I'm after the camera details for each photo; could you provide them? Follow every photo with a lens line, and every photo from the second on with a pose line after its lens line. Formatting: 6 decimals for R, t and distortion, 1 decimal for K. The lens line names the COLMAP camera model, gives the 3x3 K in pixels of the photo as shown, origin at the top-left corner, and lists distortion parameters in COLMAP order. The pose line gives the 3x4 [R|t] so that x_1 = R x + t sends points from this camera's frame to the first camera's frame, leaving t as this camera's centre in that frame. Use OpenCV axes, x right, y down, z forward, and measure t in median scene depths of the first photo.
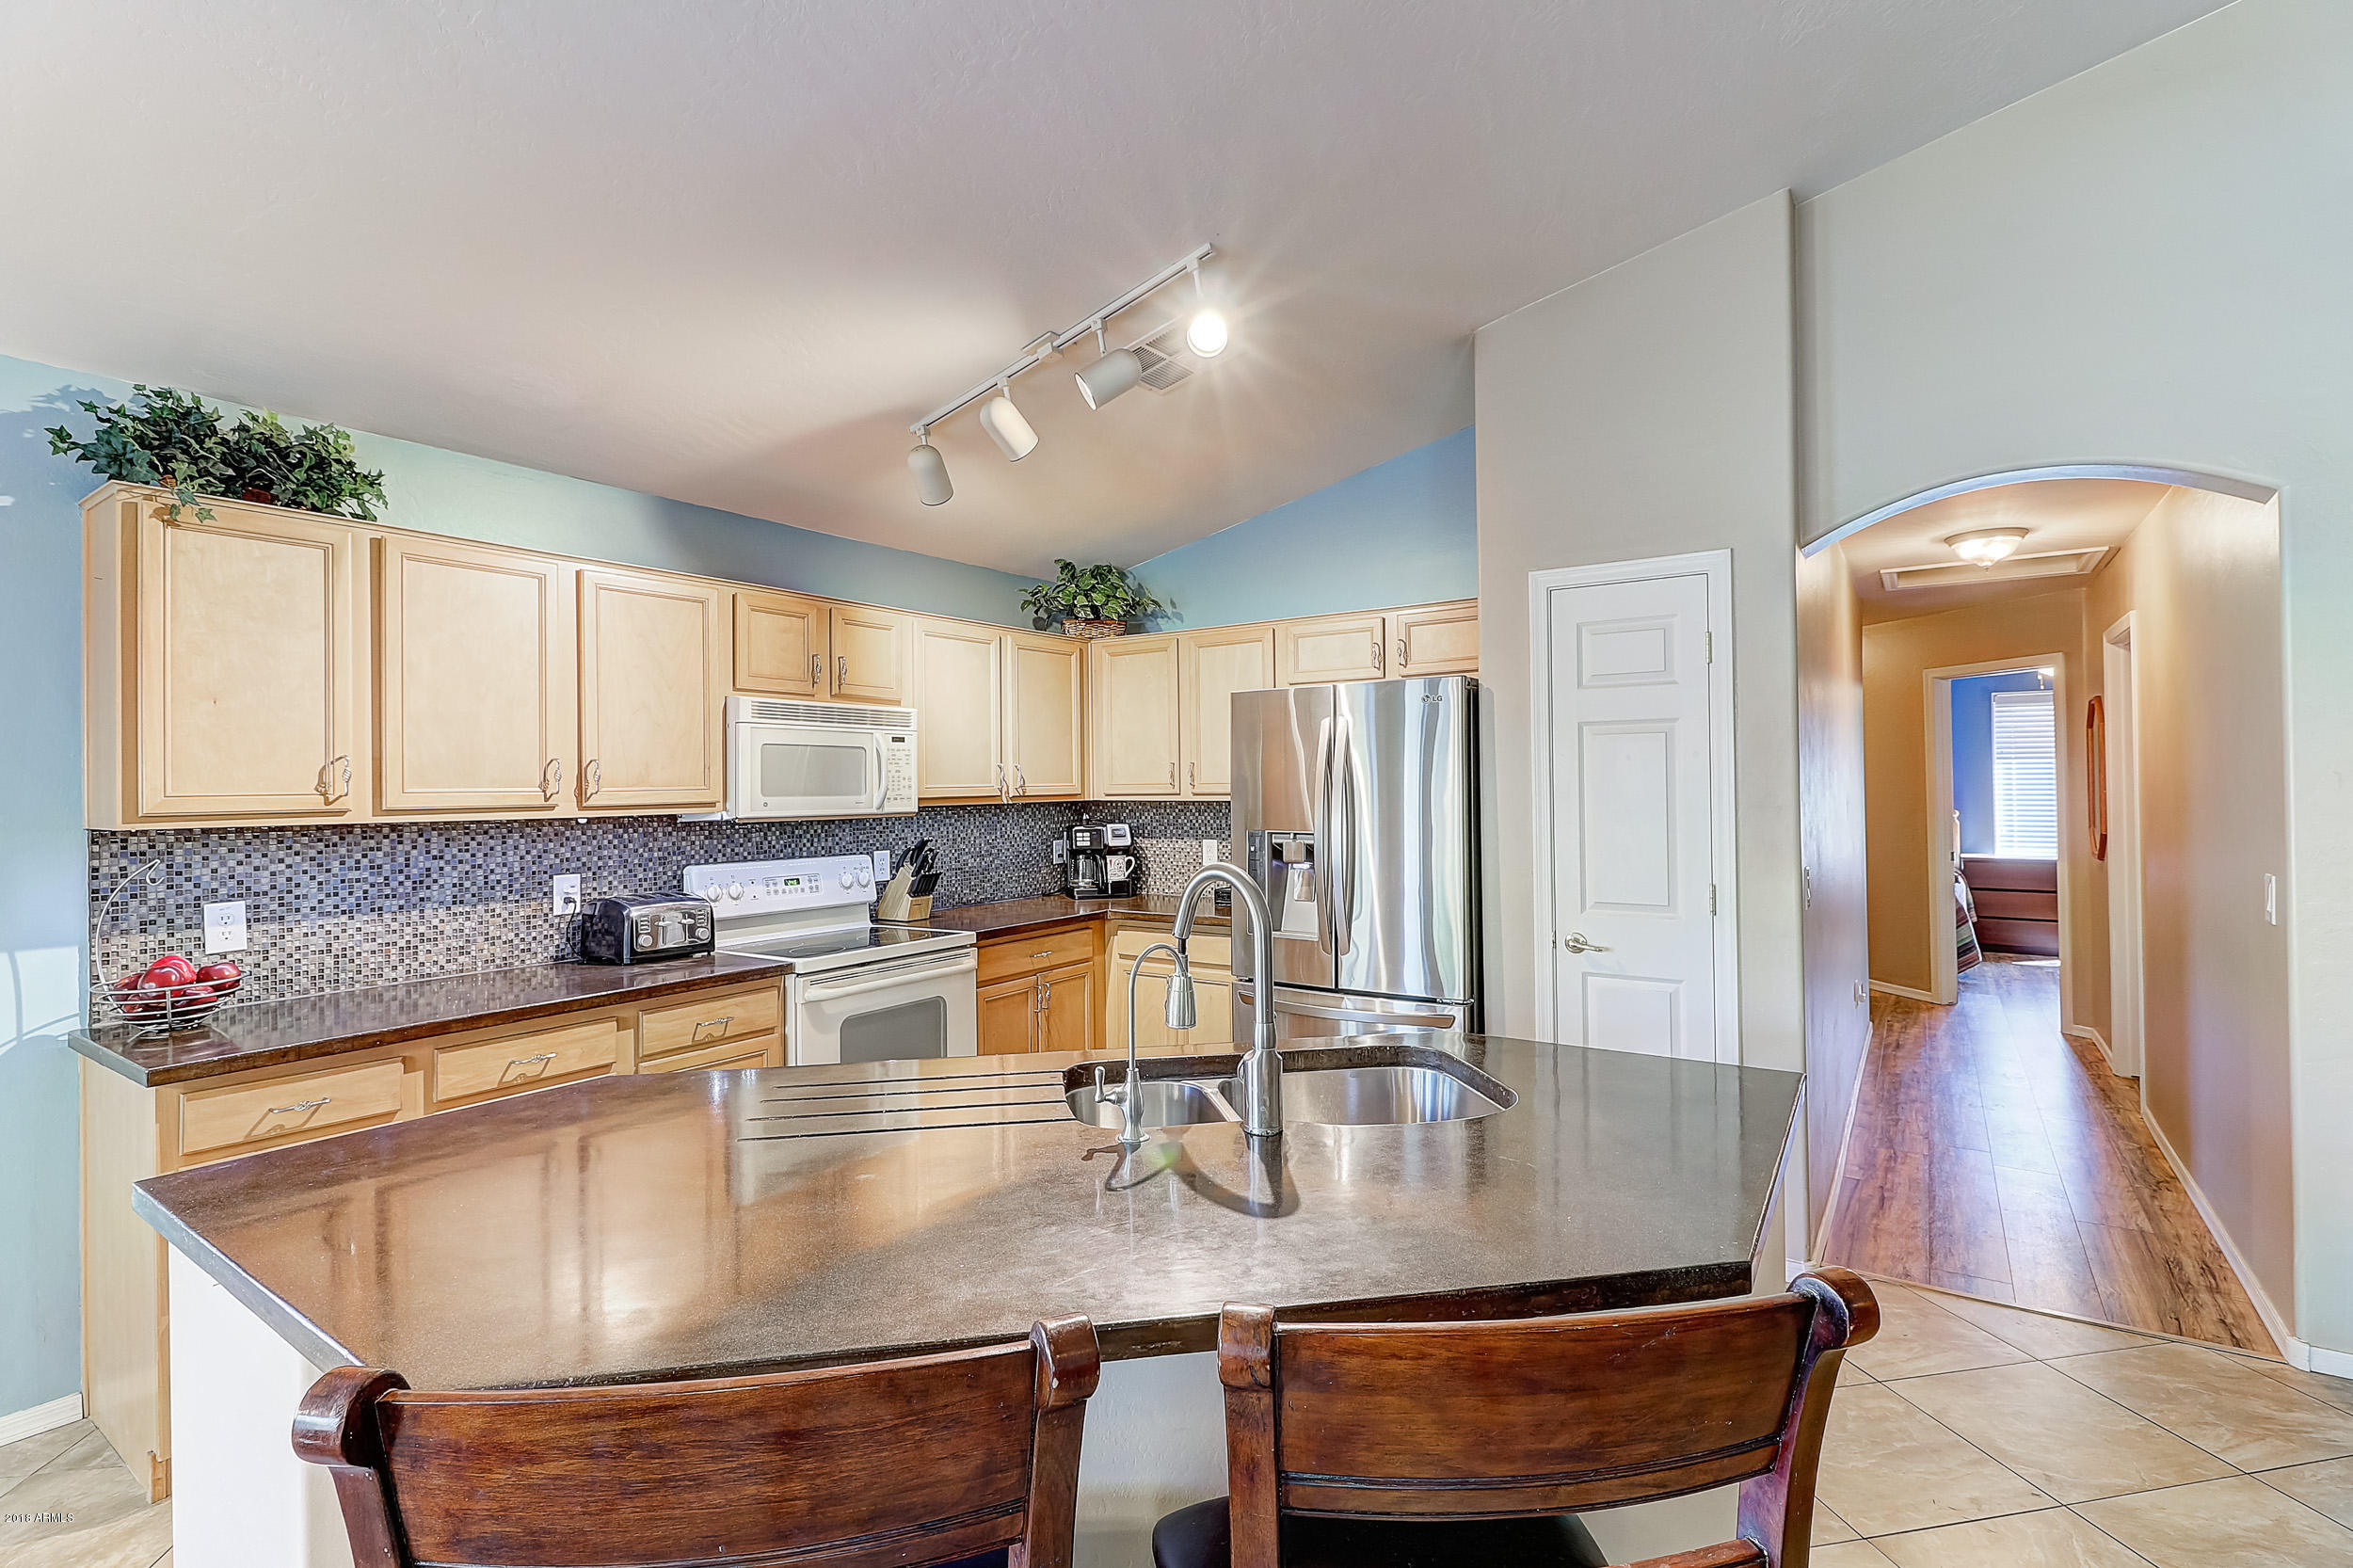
lens RADIAL K [[1083.3, 0, 1199.8], [0, 1083.3, 778.9], [0, 0, 1]] dist [0.013323, -0.011395]
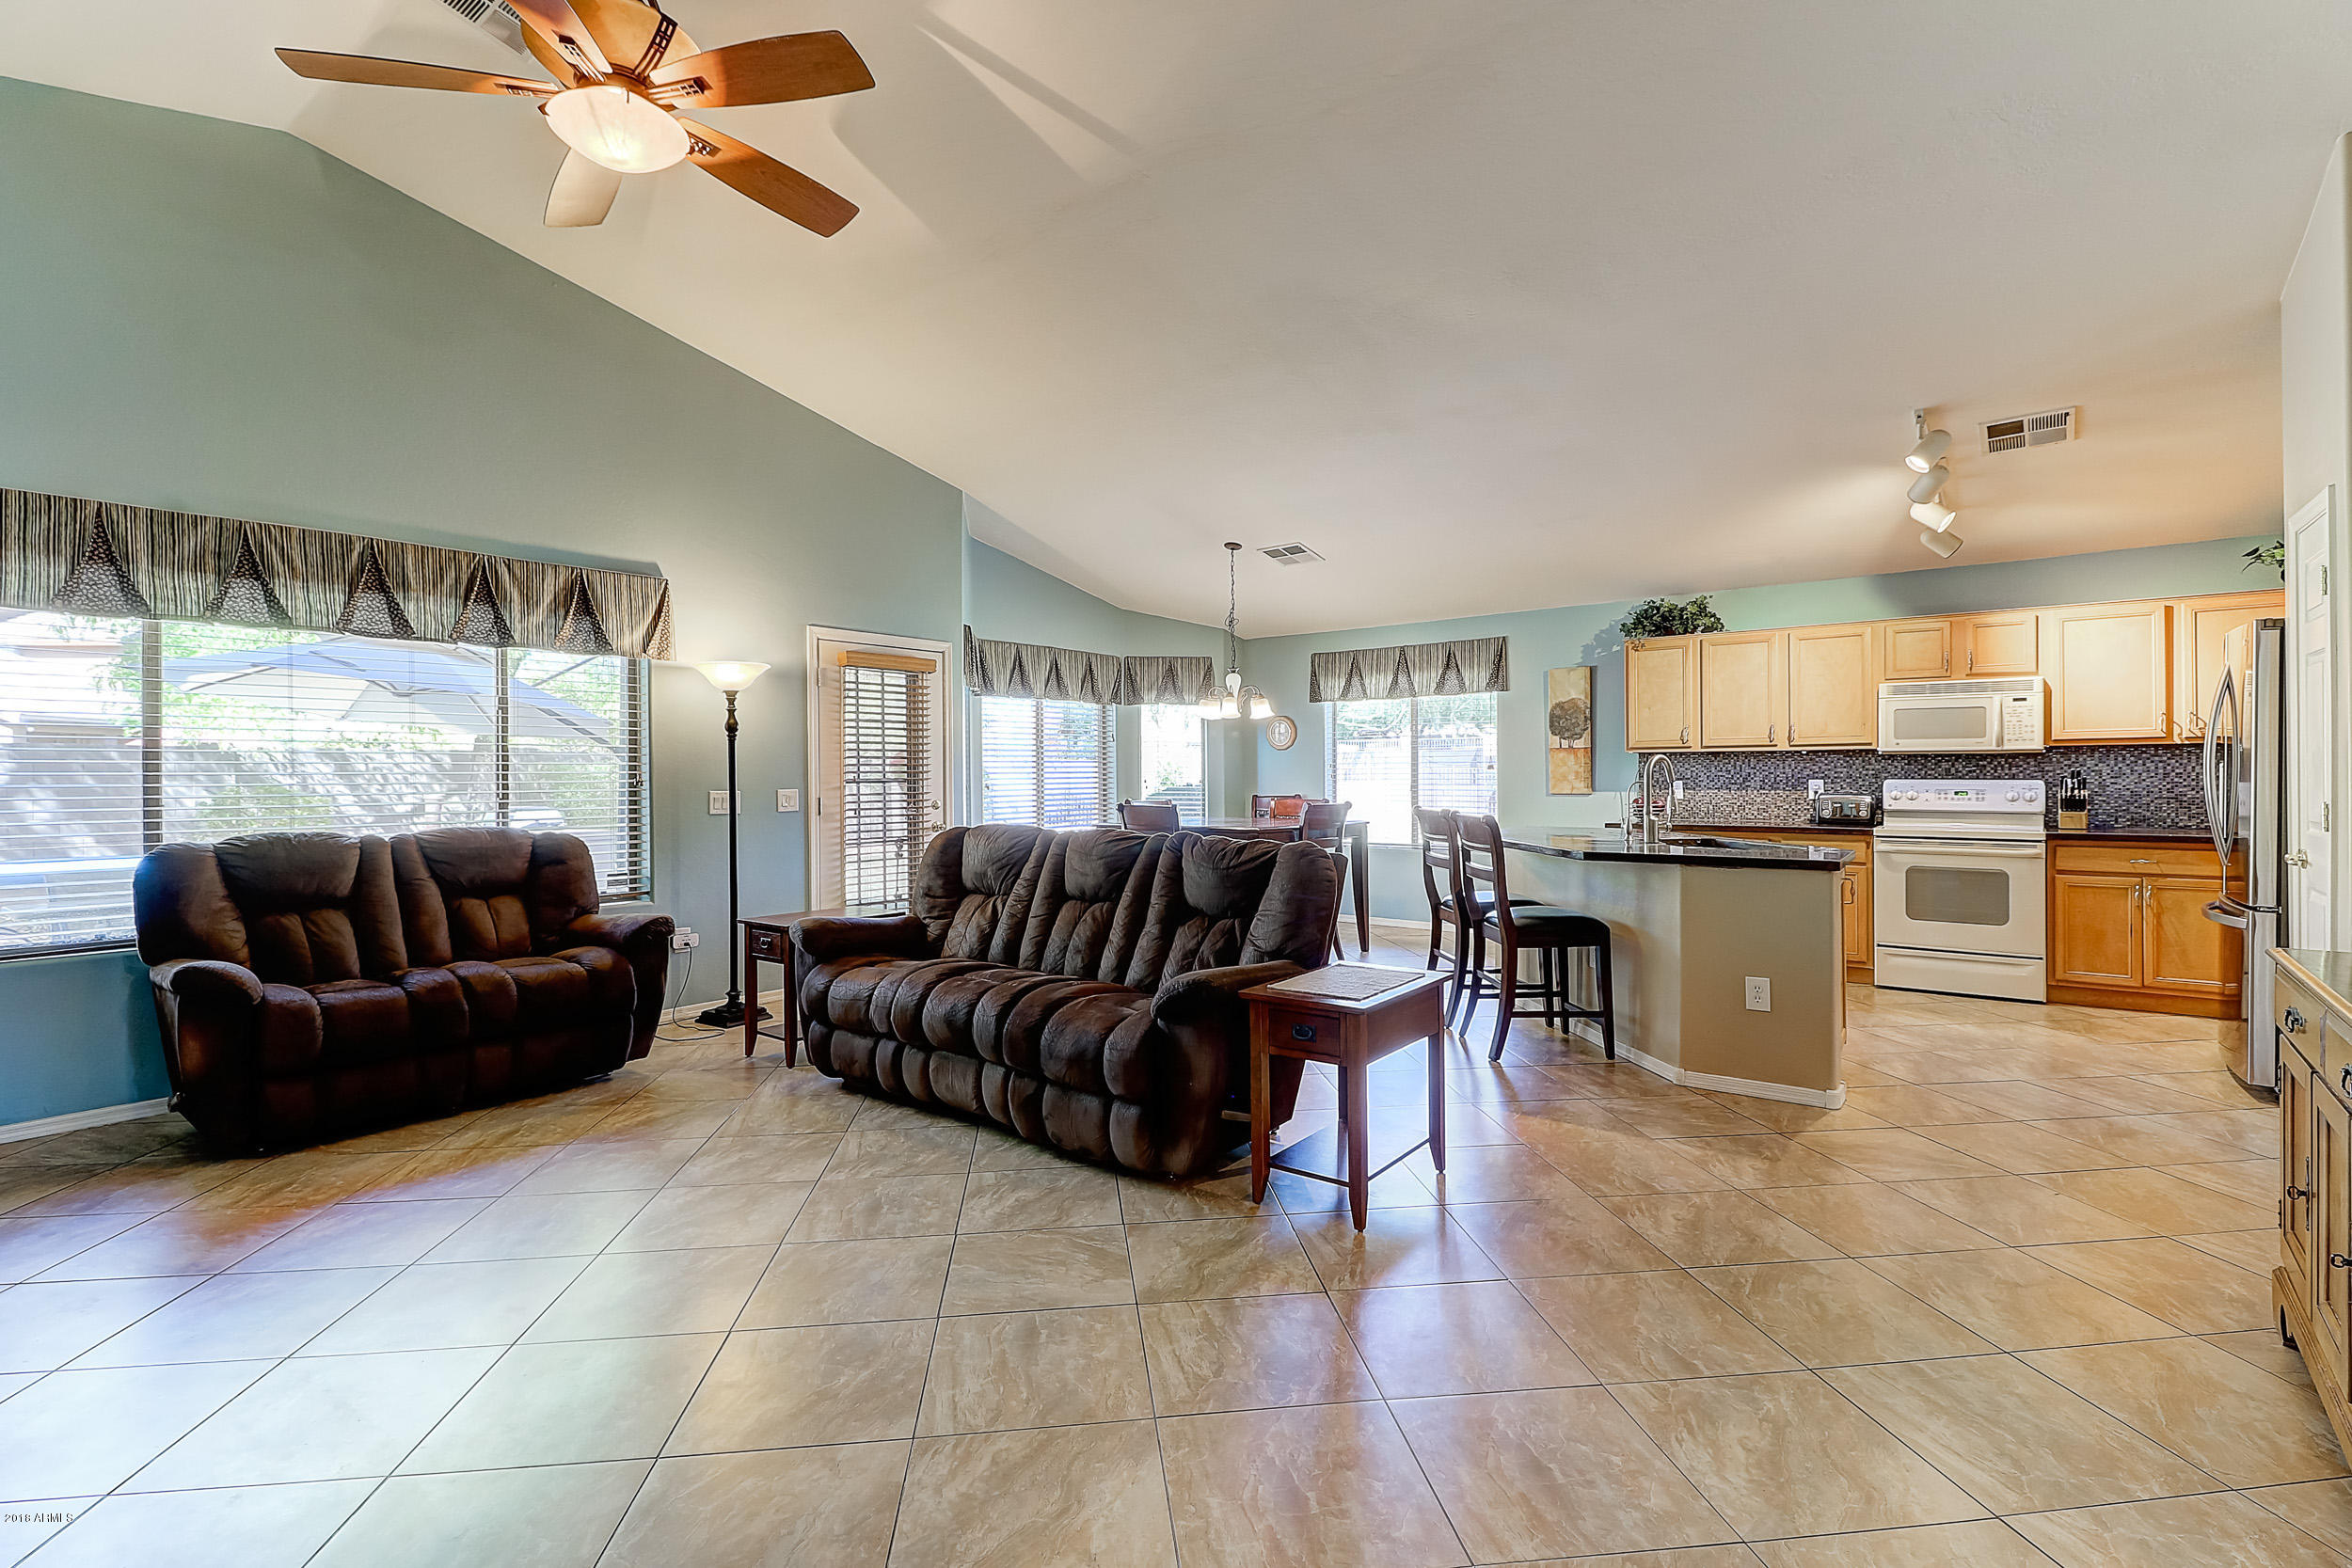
lens RADIAL K [[1082.7, 0, 1166.4], [0, 1082.7, 782.6], [0, 0, 1]] dist [0.013323, -0.011395]
pose [[-0.084780, 0.018397, -0.996230, 1.340911], [0.010644, 0.999789, 0.017557, 0.039625], [0.996343, -0.009115, -0.084958, -0.027751]]
